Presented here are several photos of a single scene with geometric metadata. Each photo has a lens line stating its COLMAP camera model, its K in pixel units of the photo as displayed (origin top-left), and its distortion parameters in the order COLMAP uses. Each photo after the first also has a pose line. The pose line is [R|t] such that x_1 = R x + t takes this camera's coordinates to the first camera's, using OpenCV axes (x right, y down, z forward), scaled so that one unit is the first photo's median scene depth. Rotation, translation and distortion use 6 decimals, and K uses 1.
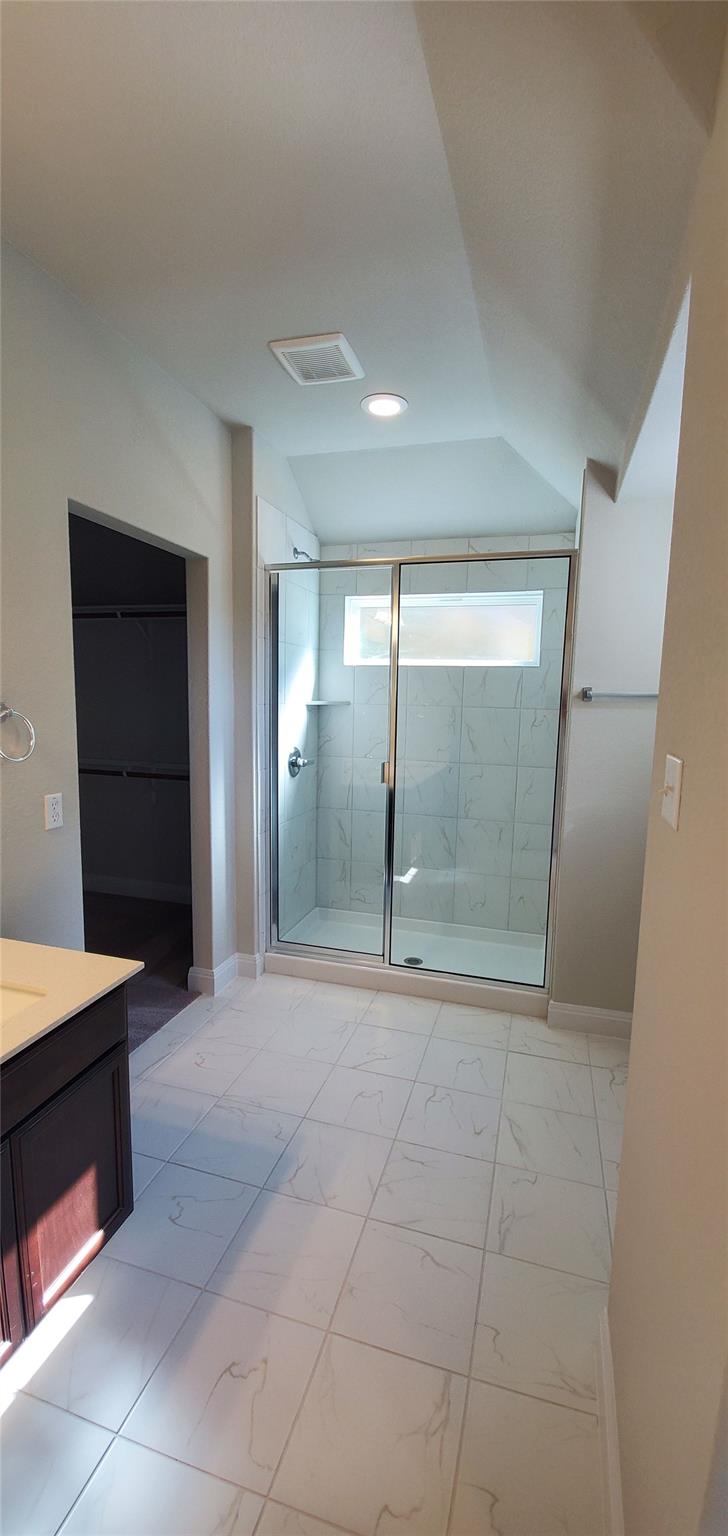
lens RADIAL K [[610.5, 0, 360.1], [0, 610.5, 778.9], [0, 0, 1]] dist [0.006882, -0.011518]
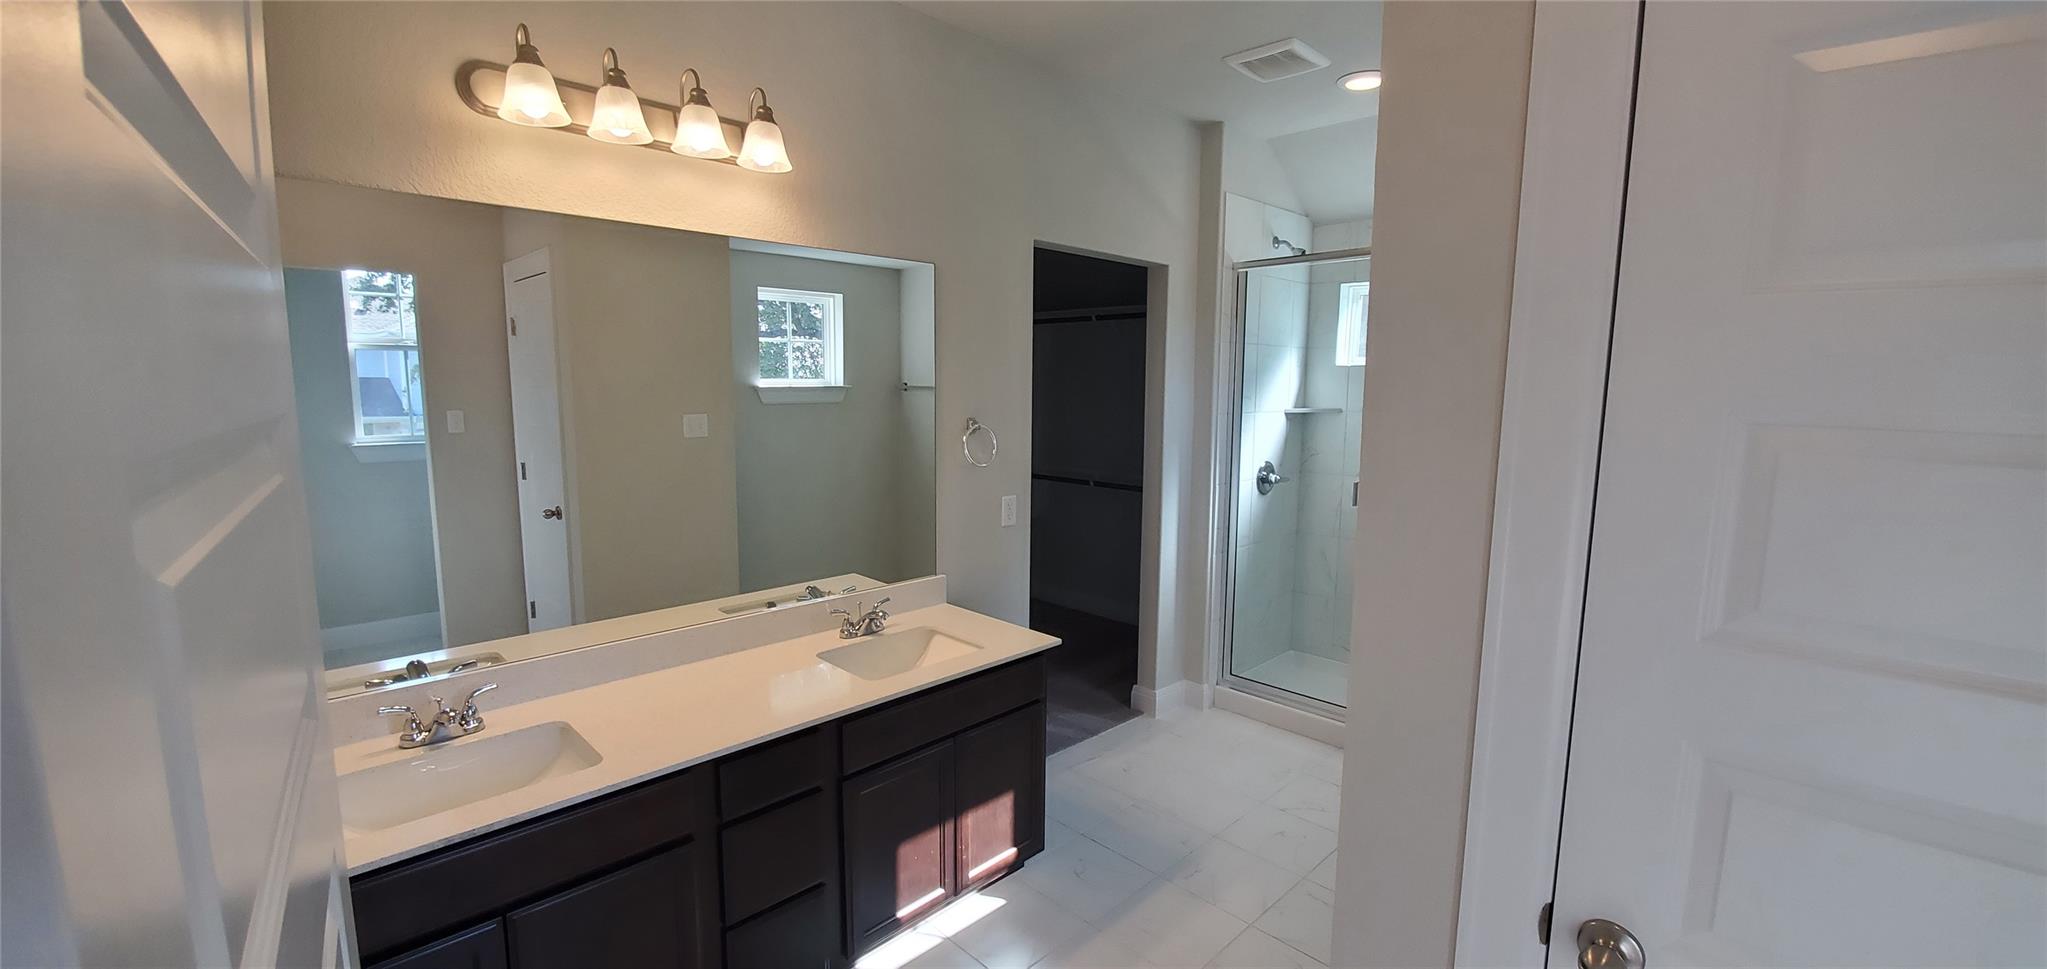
lens RADIAL K [[813.6, 0, 1036.7], [0, 813.6, 489.2], [0, 0, 1]] dist [0.006882, -0.011518]
pose [[0.887120, 0.048030, -0.459034, 0.158553], [-0.052599, 0.998612, 0.002837, 0.002858], [0.458533, 0.021628, 0.888414, -0.218230]]
